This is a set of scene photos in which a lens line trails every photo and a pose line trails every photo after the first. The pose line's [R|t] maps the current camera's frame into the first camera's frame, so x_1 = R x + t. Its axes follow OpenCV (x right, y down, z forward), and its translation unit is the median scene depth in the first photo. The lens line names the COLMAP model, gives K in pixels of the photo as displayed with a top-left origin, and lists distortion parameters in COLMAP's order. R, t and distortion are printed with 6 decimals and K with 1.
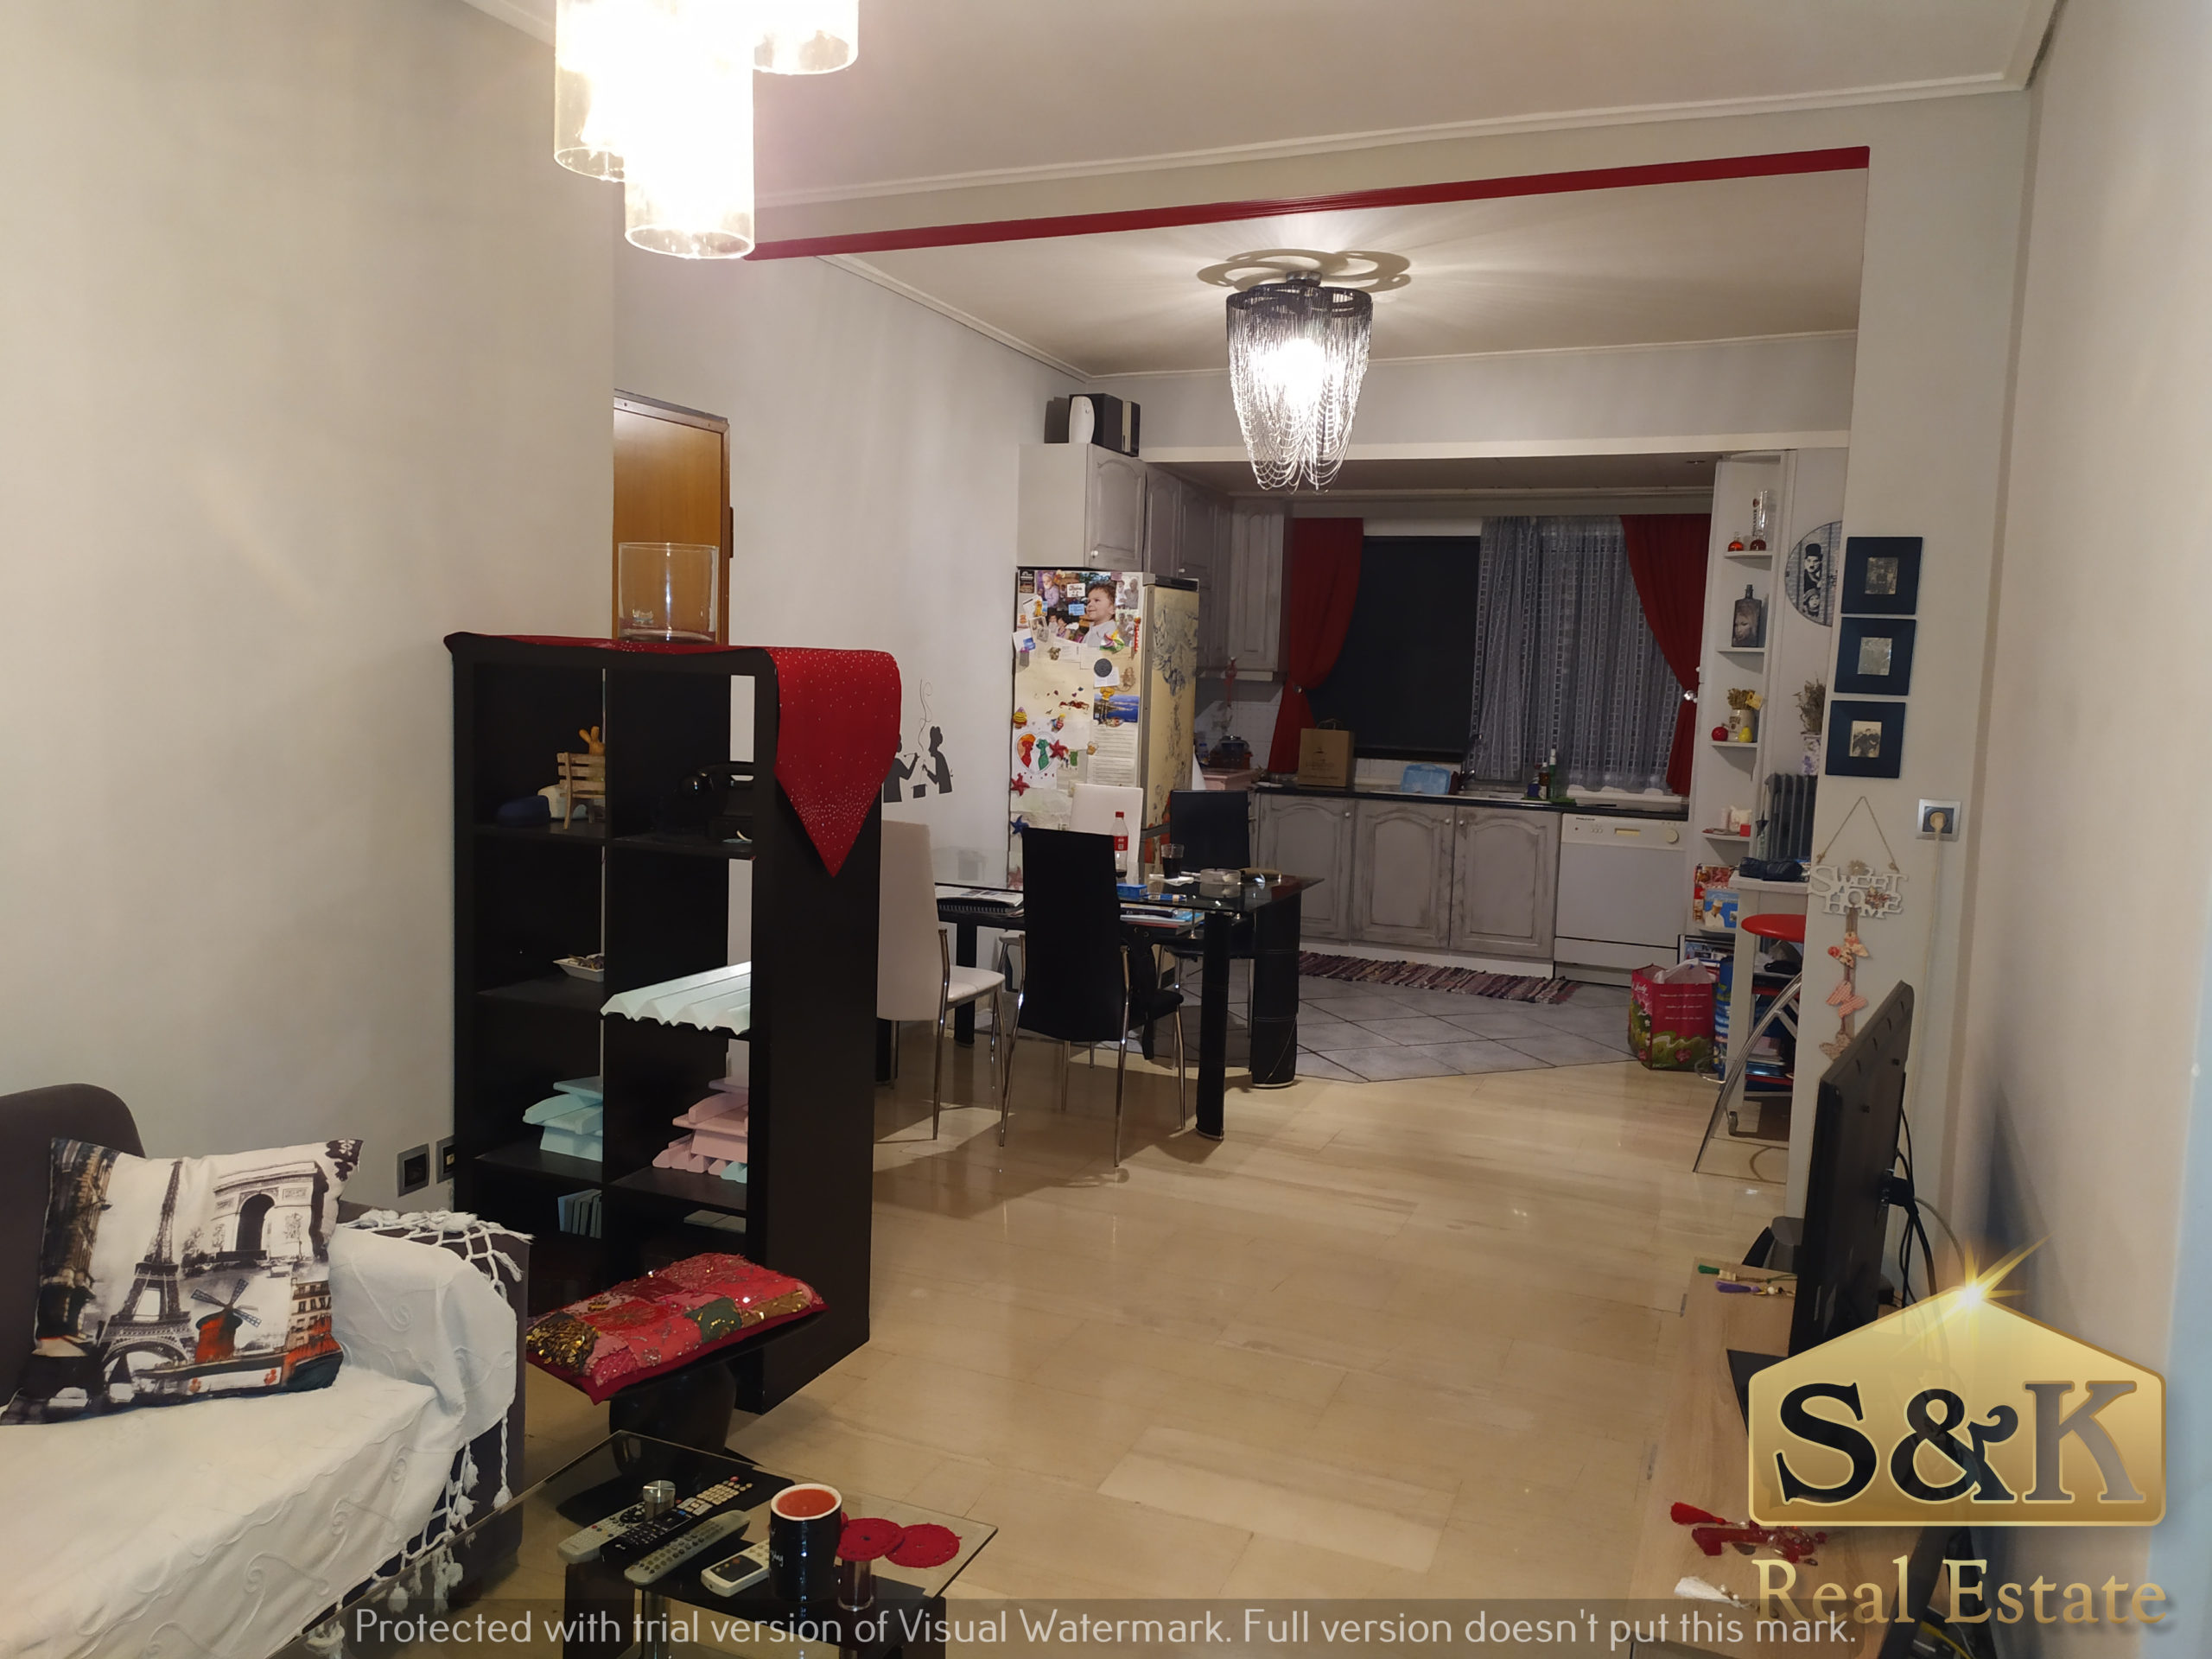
lens RADIAL K [[1642.5, 0, 1101.4], [0, 1642.5, 831.0], [0, 0, 1]] dist [0.022237, -0.006694]
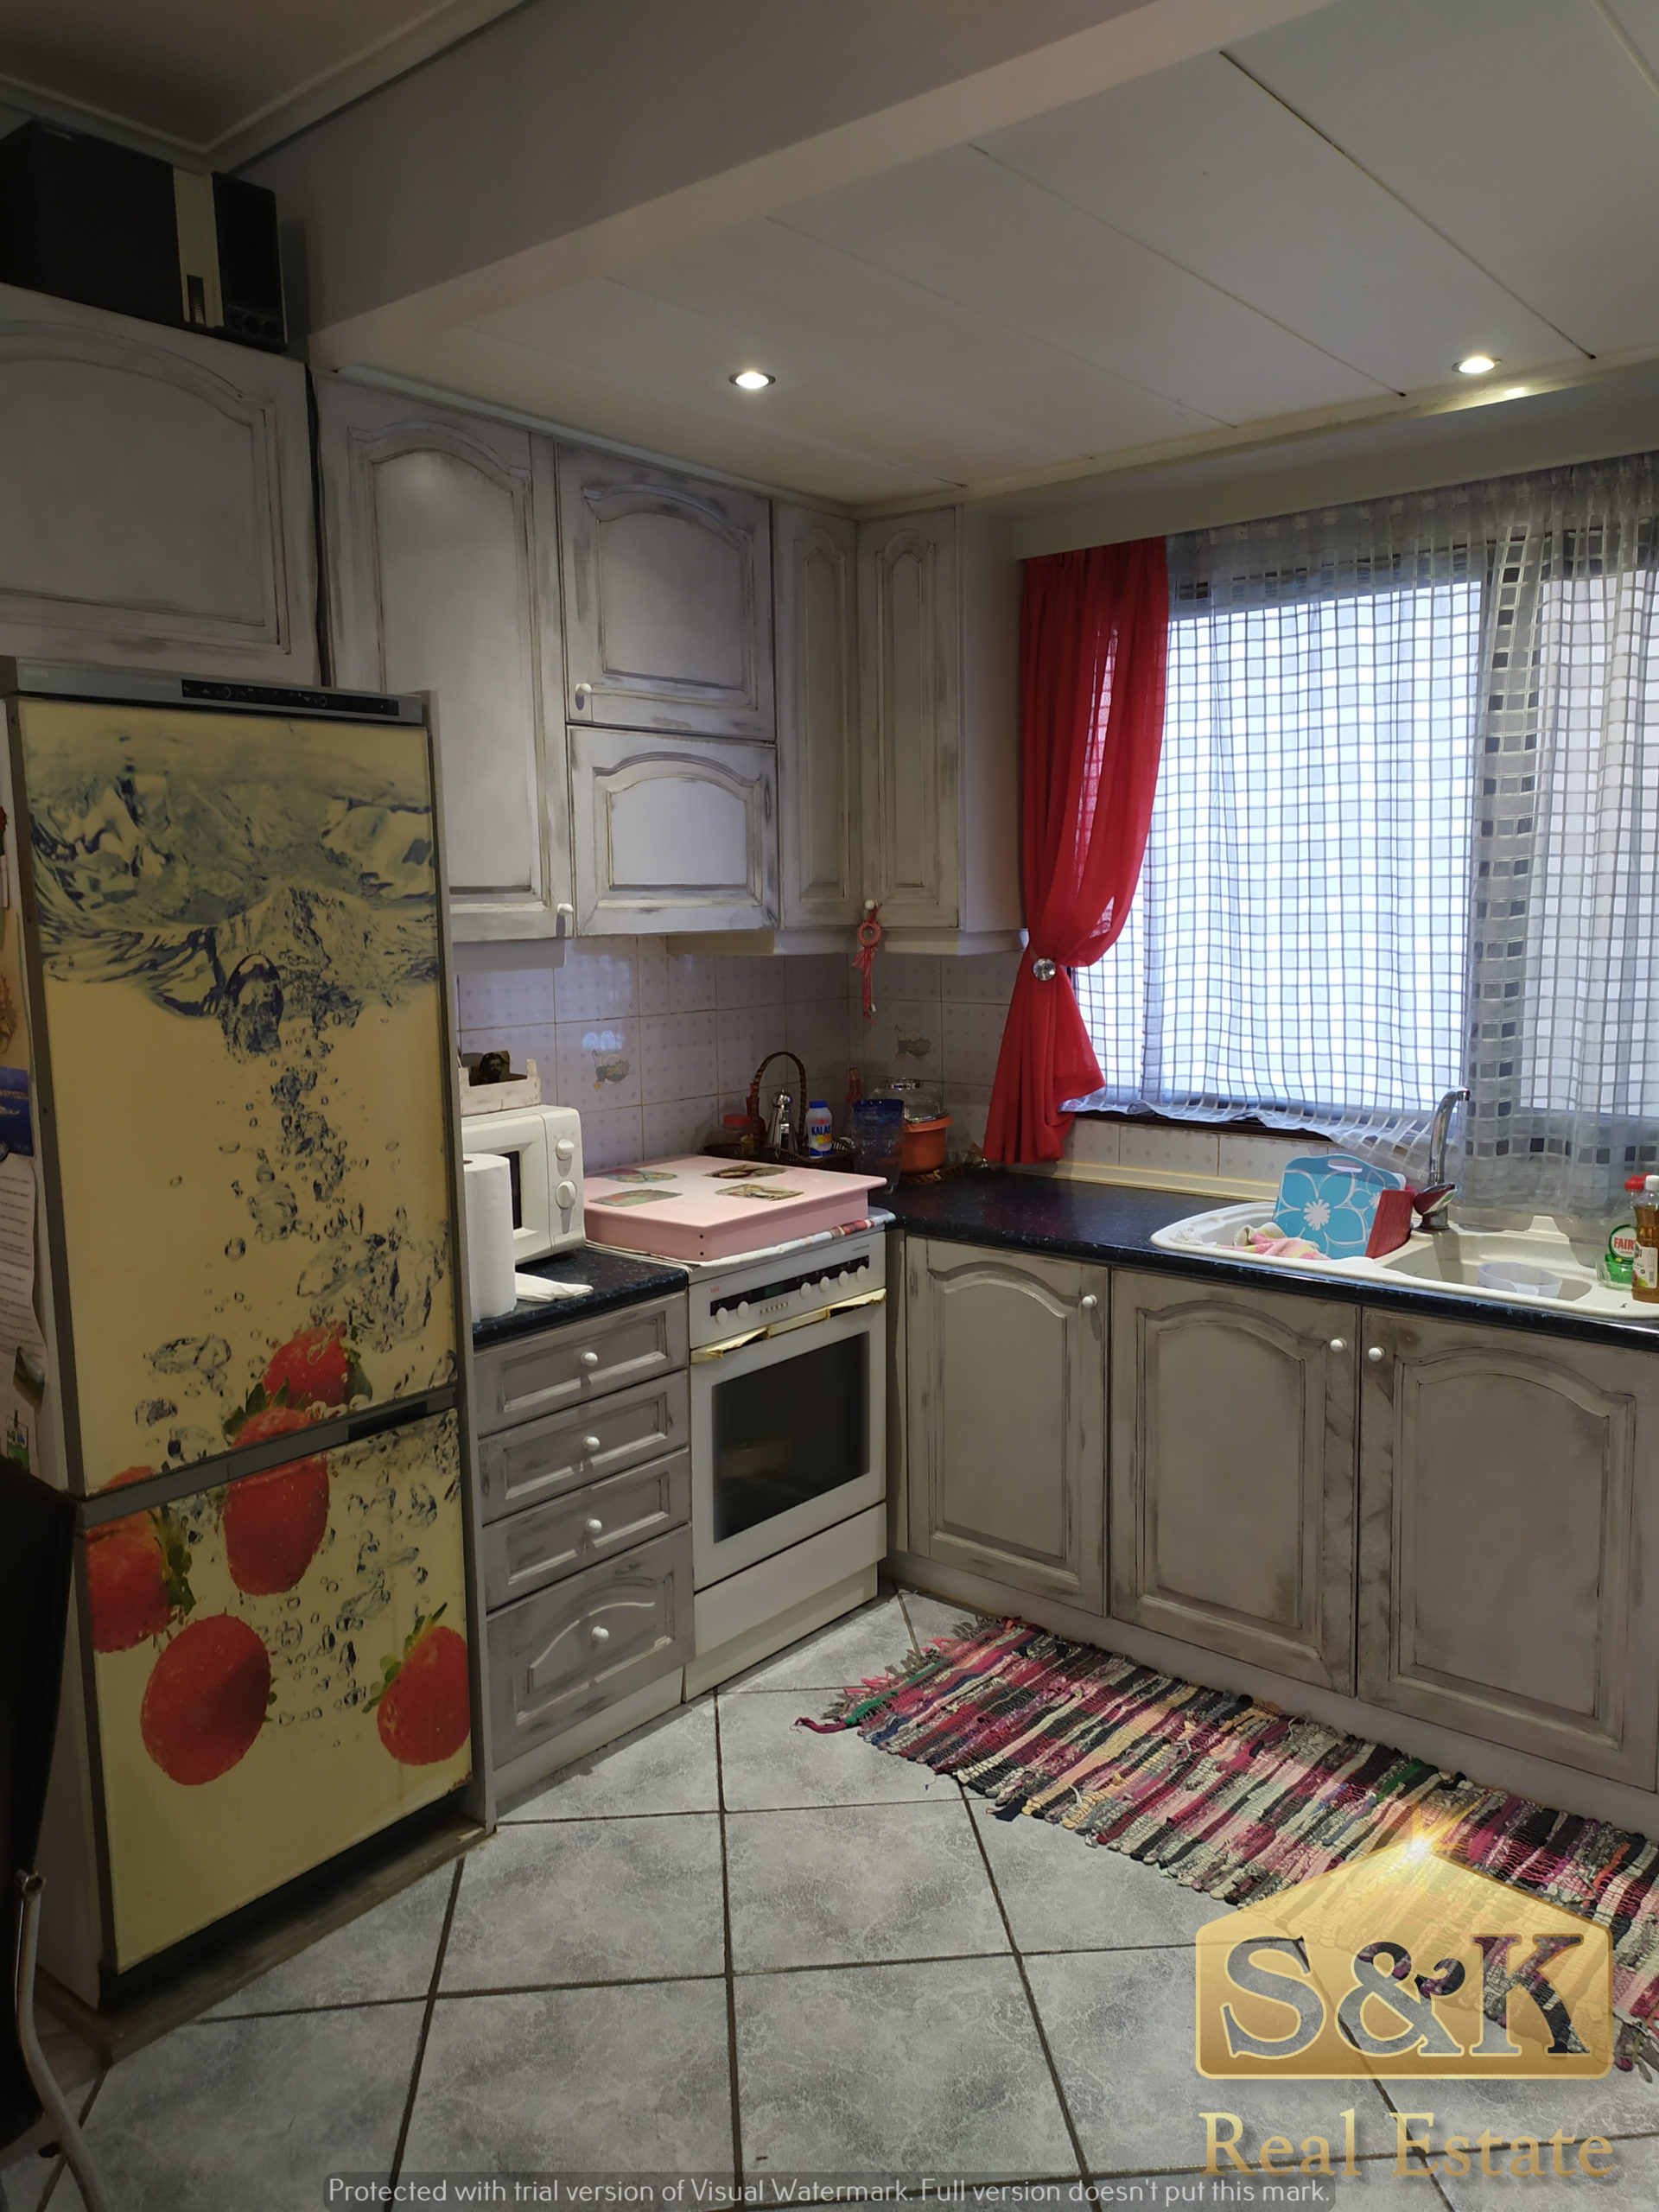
lens RADIAL K [[1642.5, 0, 832.3], [0, 1642.5, 1101.9], [0, 0, 1]] dist [0.022237, -0.006694]
pose [[0.951837, -0.006016, -0.306547, 0.214909], [0.014064, 0.999612, 0.024049, -0.068329], [0.306283, -0.027202, 0.951552, 0.629651]]
